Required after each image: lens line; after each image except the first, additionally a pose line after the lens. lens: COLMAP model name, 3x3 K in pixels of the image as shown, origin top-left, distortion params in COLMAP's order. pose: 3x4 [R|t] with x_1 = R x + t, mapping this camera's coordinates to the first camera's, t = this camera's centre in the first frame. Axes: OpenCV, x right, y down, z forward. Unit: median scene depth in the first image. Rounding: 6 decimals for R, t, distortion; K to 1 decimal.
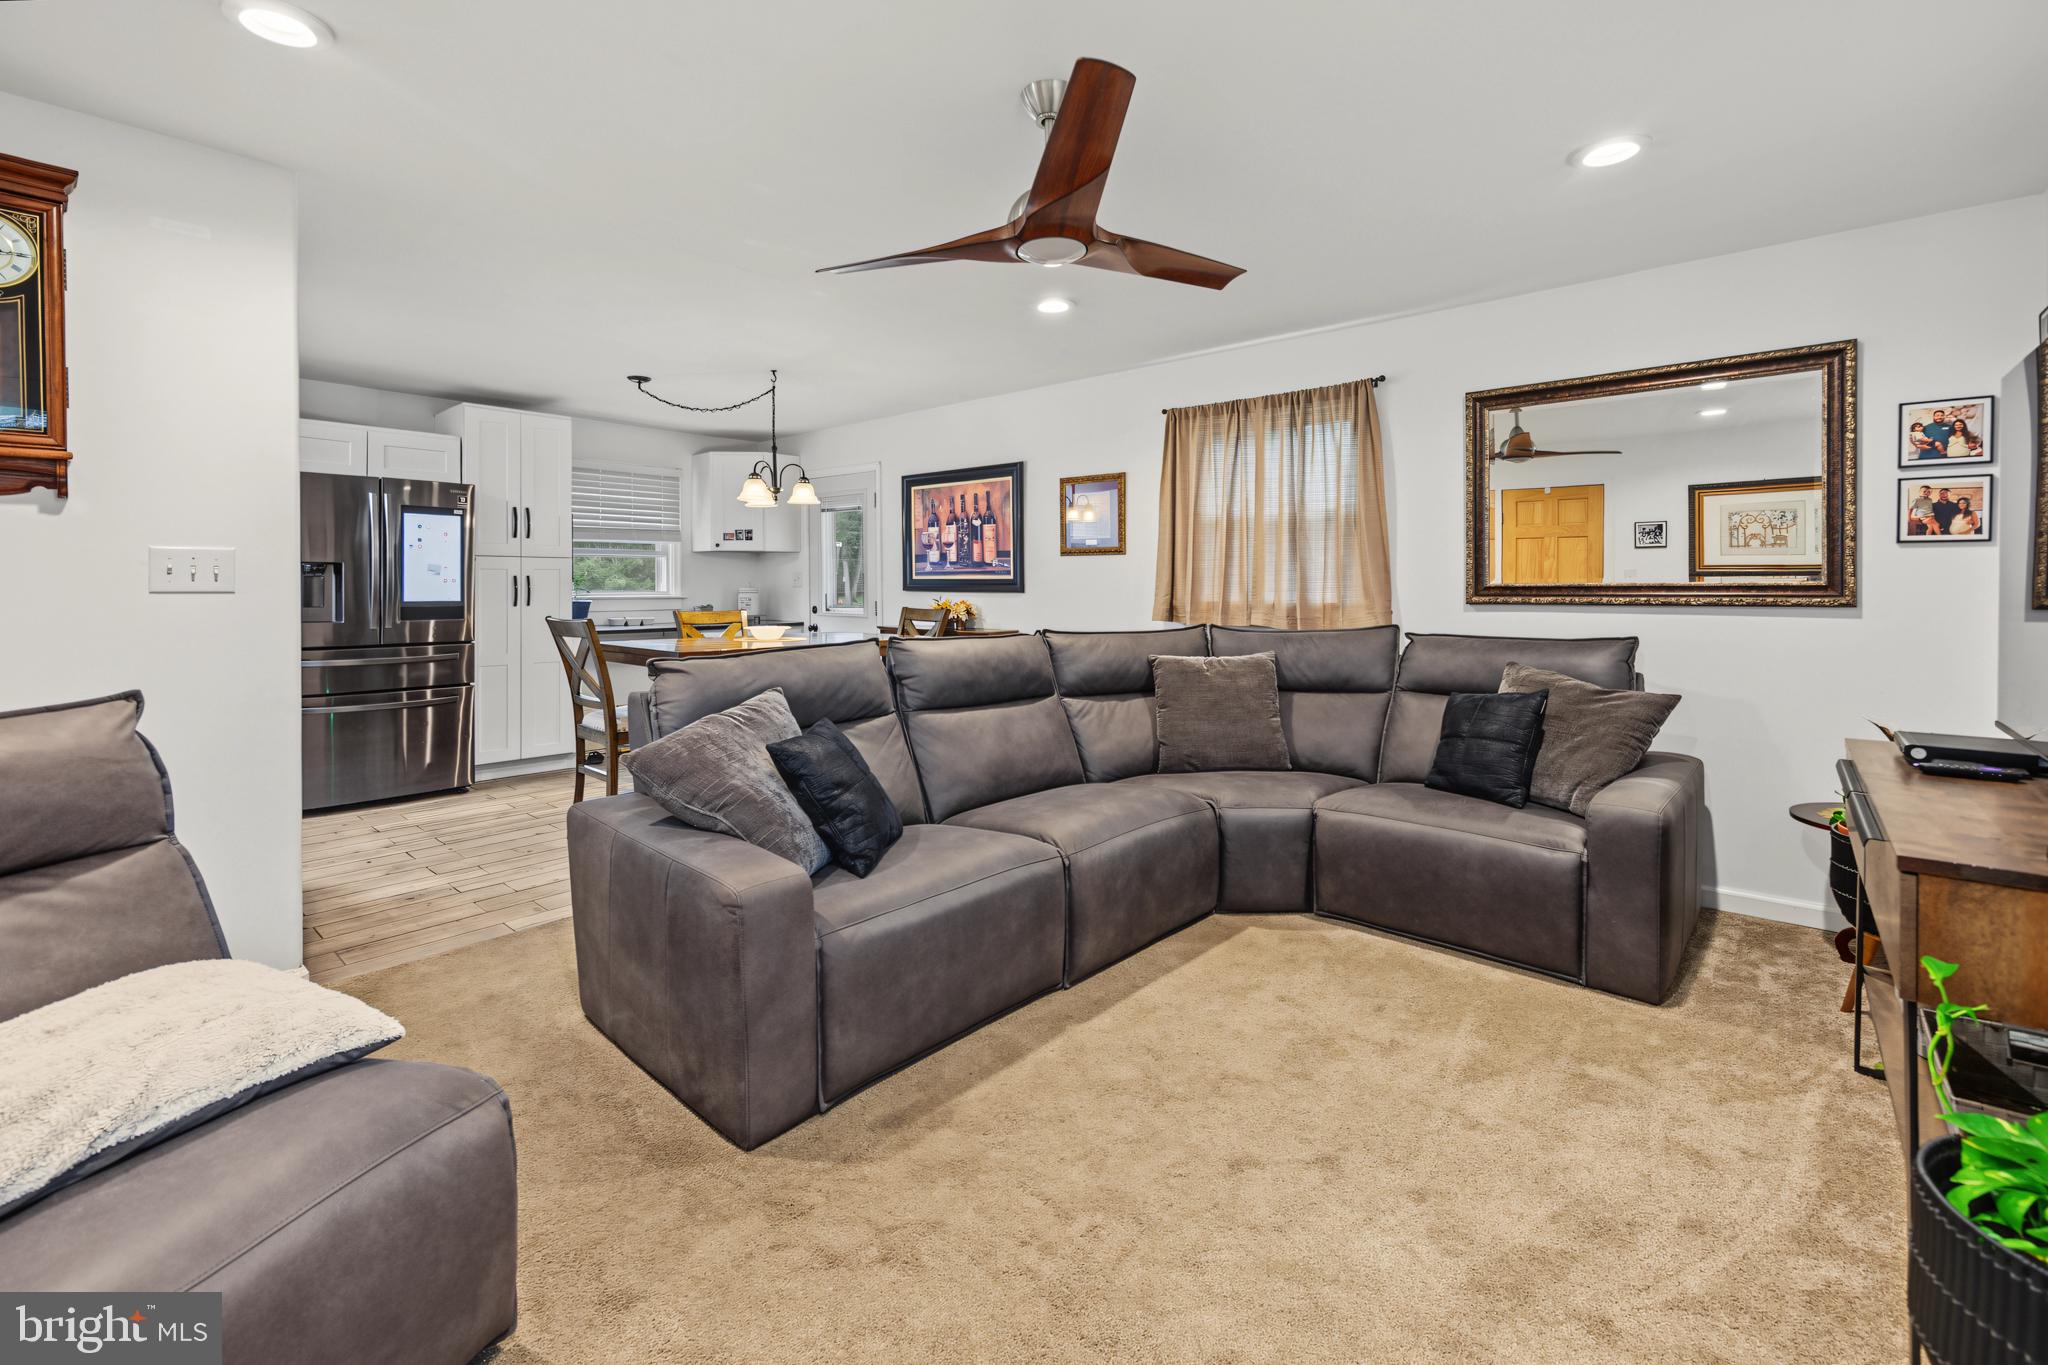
lens RADIAL K [[850.0, 0, 1025.0], [0, 850.0, 598.5], [0, 0, 1]] dist [-0.001024, 0.000103]
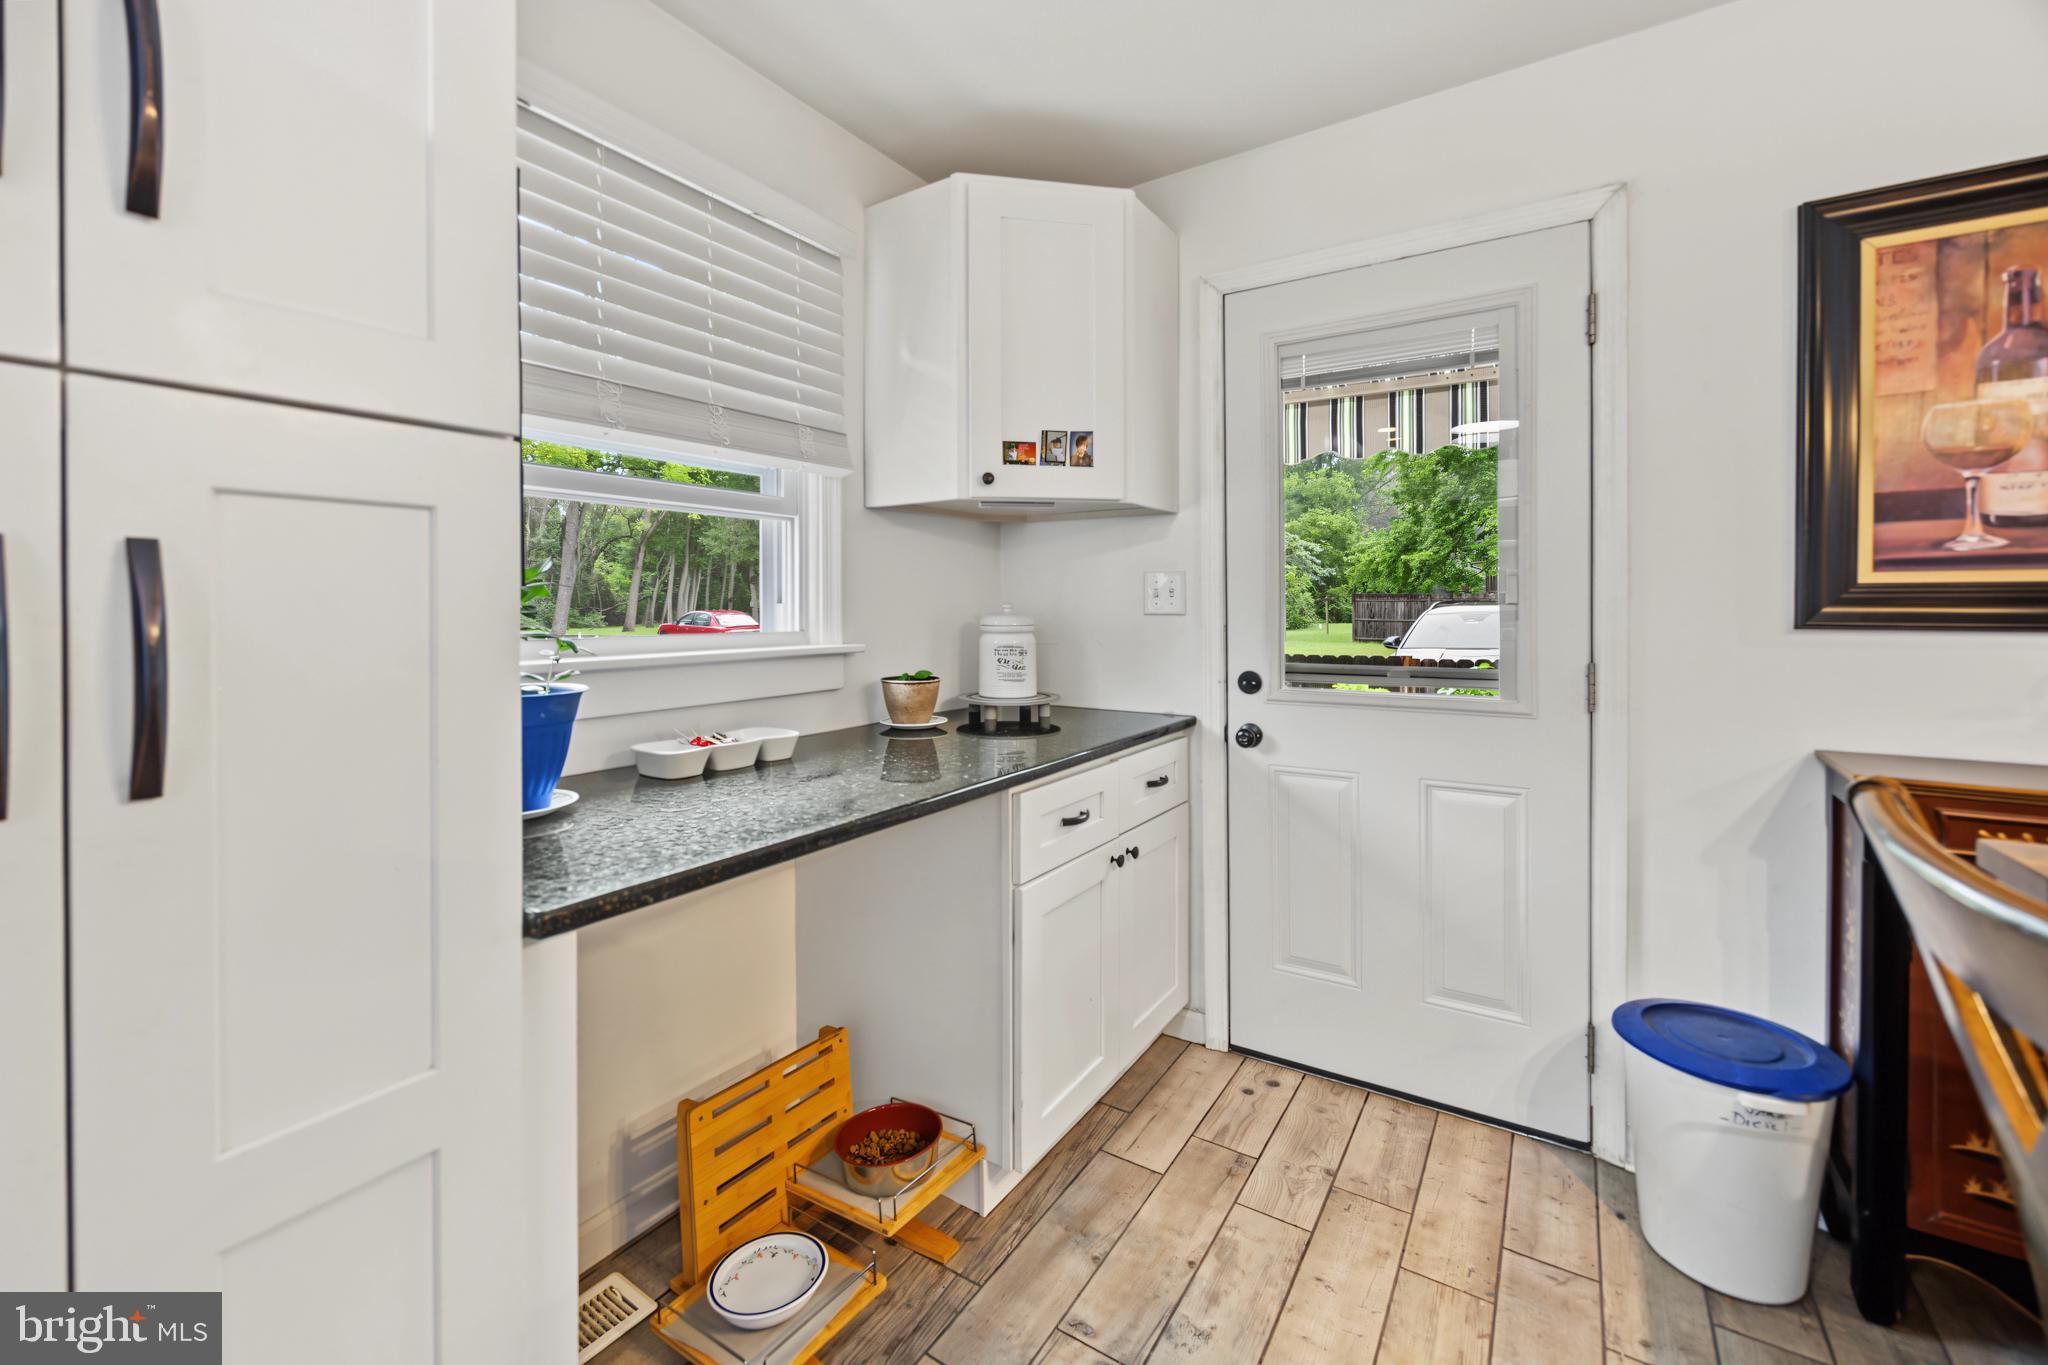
lens RADIAL K [[839.0, 0, 1020.5], [0, 839.0, 615.4], [0, 0, 1]] dist [-0.000118, 0.000239]
pose [[0.989370, -0.005887, 0.145304, -0.451966], [0.007495, 0.999916, -0.010527, -0.012771], [-0.145230, 0.011504, 0.989331, 0.808590]]
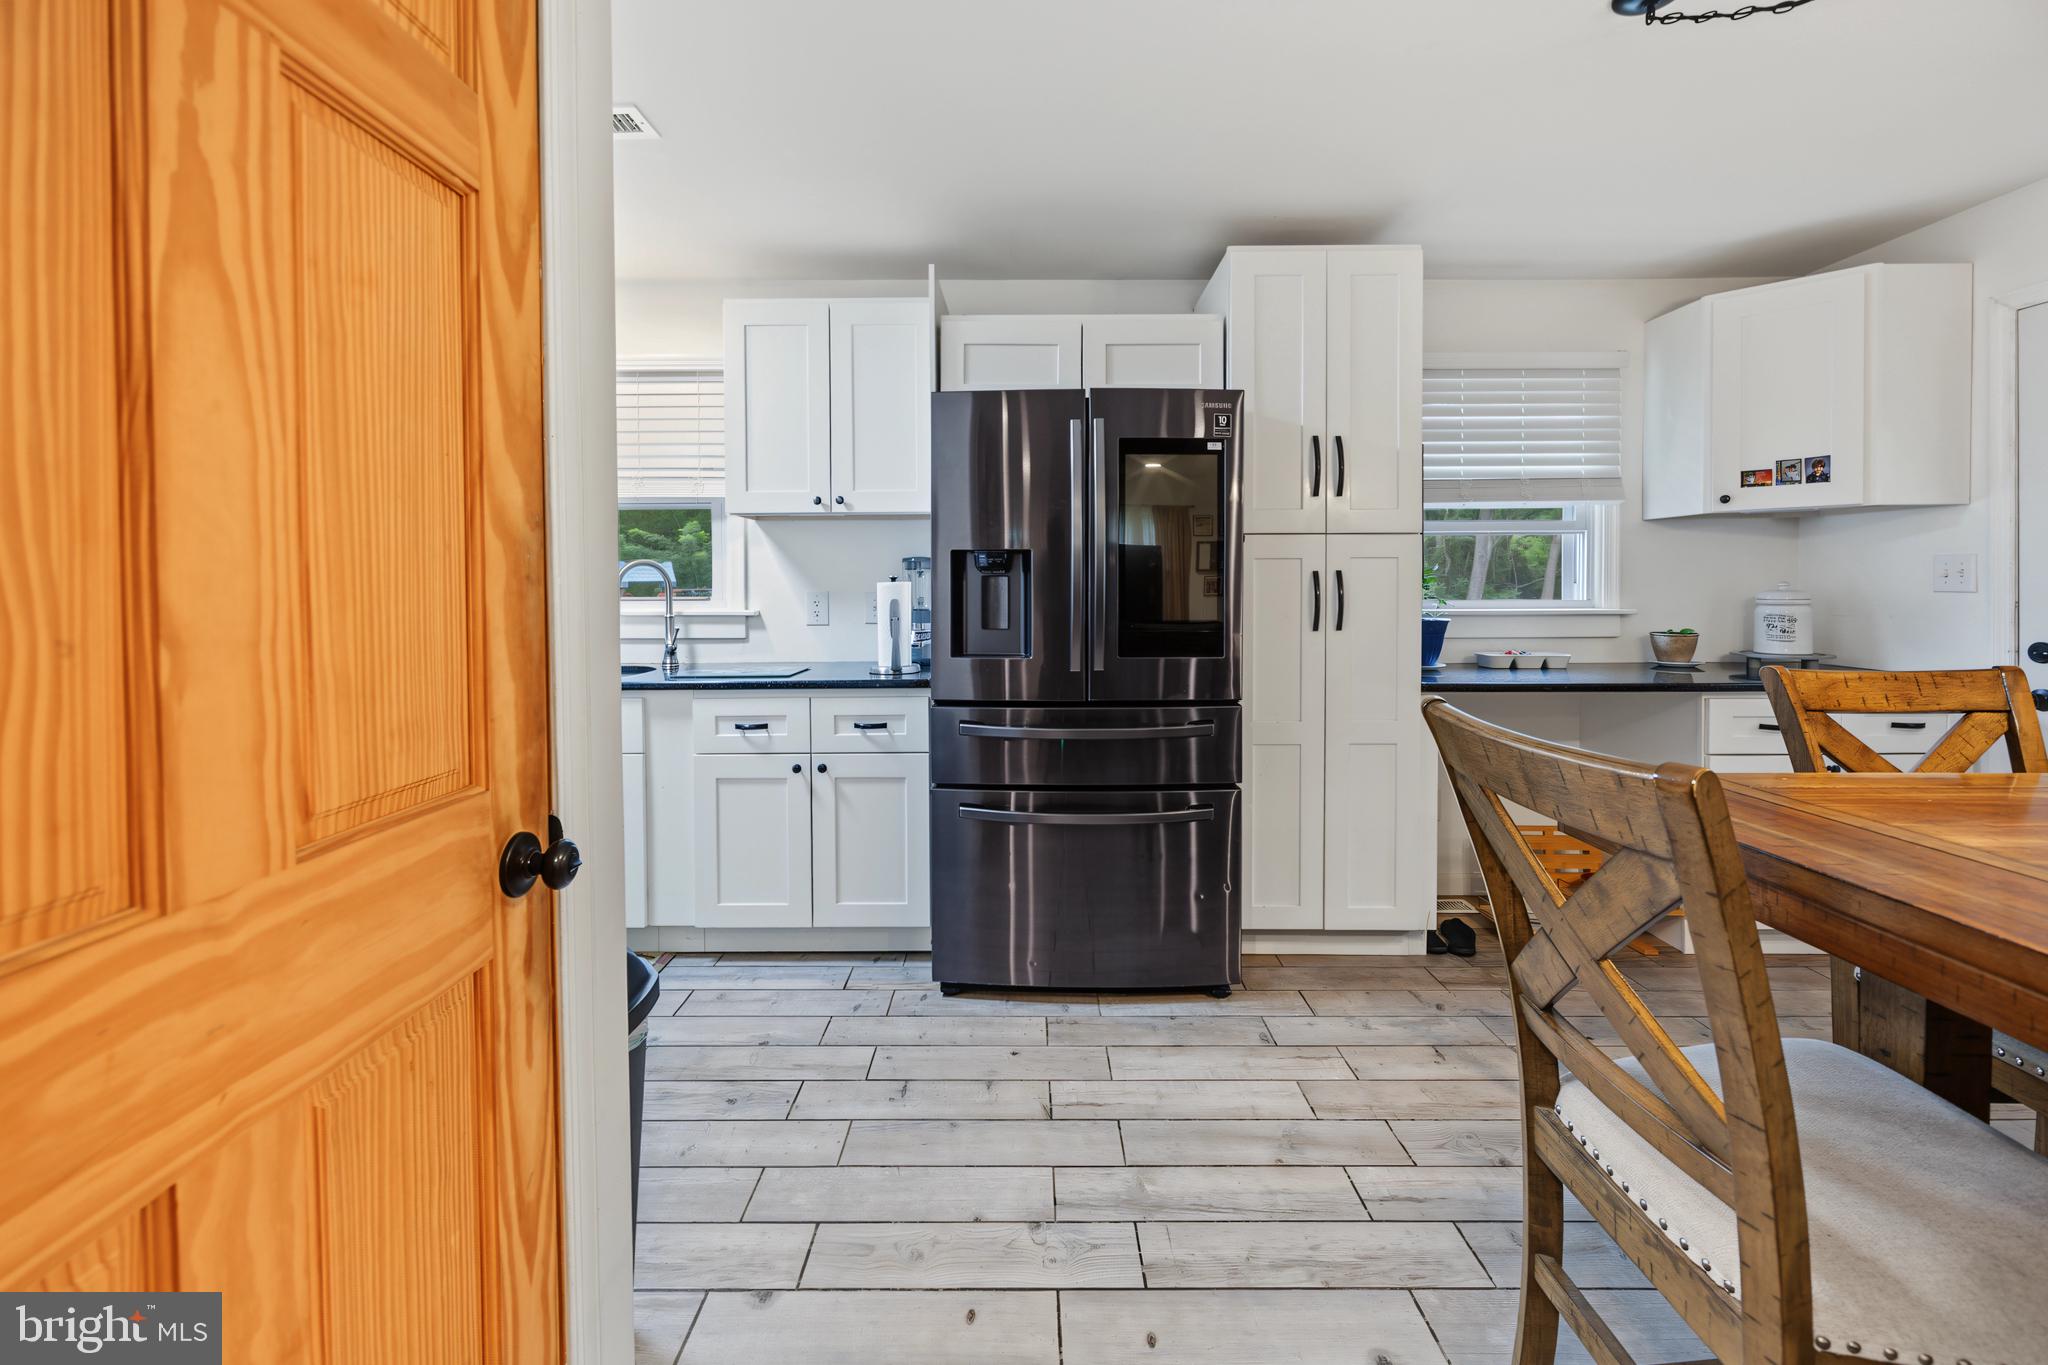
lens RADIAL K [[850.0, 0, 1025.0], [0, 850.0, 598.5], [0, 0, 1]] dist [-0.001024, 0.000103]
pose [[0.661294, 0.009056, -0.750072, -0.309501], [-0.011850, 0.999928, 0.001625, -0.007738], [0.750033, 0.007813, 0.661354, 0.490693]]
